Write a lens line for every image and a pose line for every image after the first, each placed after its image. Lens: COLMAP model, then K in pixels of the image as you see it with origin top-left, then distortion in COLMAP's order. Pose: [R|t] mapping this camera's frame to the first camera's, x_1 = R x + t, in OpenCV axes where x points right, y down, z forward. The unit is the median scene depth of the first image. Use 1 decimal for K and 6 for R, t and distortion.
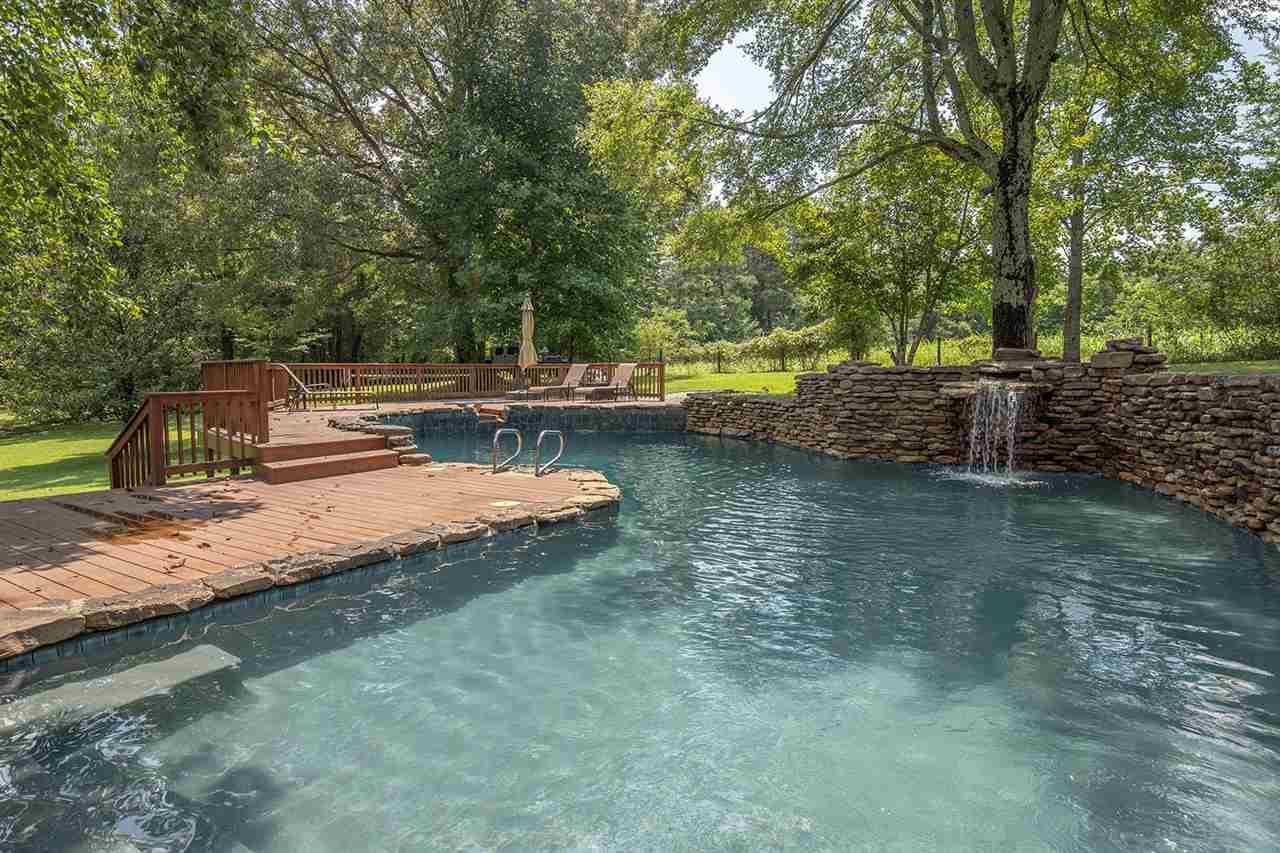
lens RADIAL K [[793.1, 0, 642.6], [0, 793.1, 428.3], [0, 0, 1]] dist [-0.002515, 0.002970]
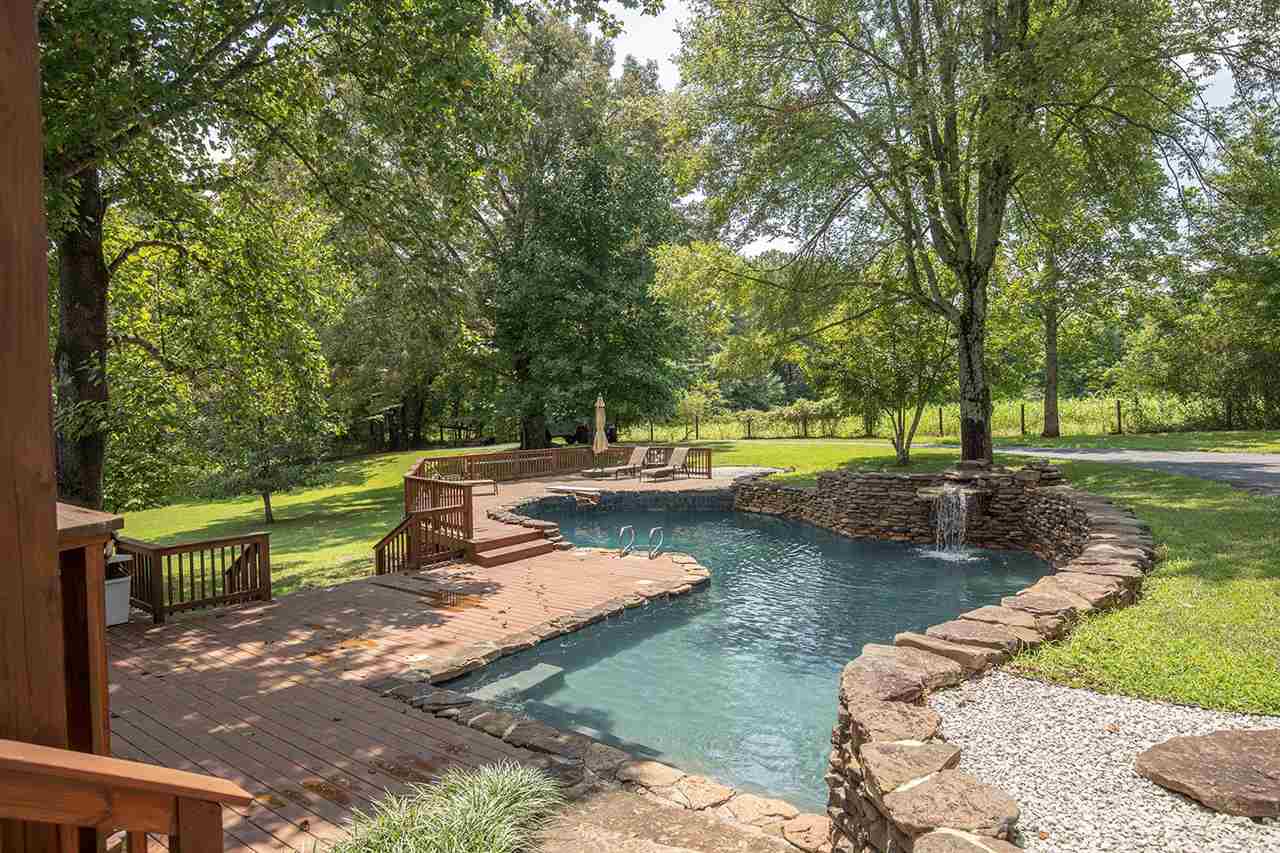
lens RADIAL K [[793.1, 0, 636.2], [0, 793.1, 424.0], [0, 0, 1]] dist [-0.002515, 0.002970]
pose [[0.999266, -0.017324, -0.034163, -0.073375], [0.015512, 0.998495, -0.052610, -0.086725], [0.035023, 0.052042, 0.998031, -0.397221]]
